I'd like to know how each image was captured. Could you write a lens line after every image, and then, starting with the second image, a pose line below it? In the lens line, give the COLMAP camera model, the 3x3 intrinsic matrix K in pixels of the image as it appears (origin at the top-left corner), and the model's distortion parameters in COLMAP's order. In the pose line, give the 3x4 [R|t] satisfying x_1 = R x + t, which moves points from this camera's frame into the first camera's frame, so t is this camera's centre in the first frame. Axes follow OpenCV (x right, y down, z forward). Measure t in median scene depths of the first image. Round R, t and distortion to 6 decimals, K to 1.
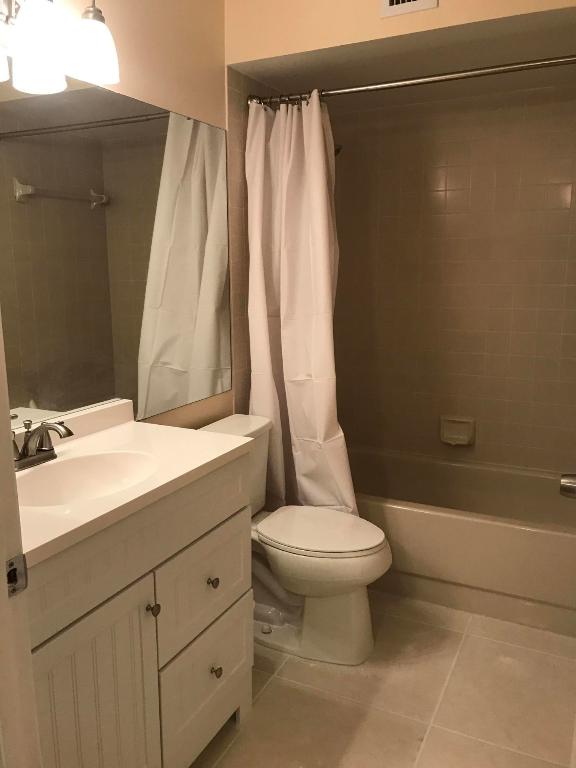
lens RADIAL K [[627.9, 0, 286.4], [0, 627.9, 380.3], [0, 0, 1]] dist [0.015230, -0.002705]
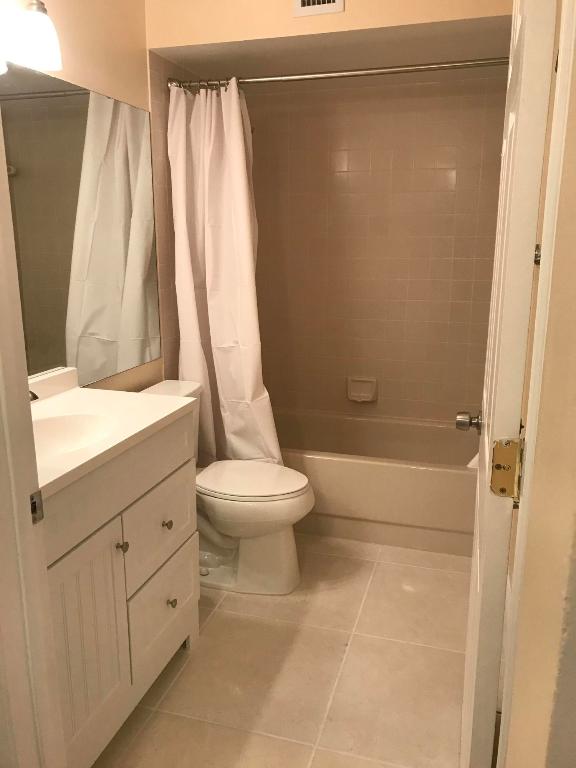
lens RADIAL K [[625.8, 0, 288.2], [0, 625.8, 378.4], [0, 0, 1]] dist [0.031737, -0.055145]
pose [[0.985296, -0.033526, 0.167537, -0.058588], [0.026370, 0.998650, 0.044759, 0.009382], [-0.168811, -0.039683, 0.984849, -0.098608]]
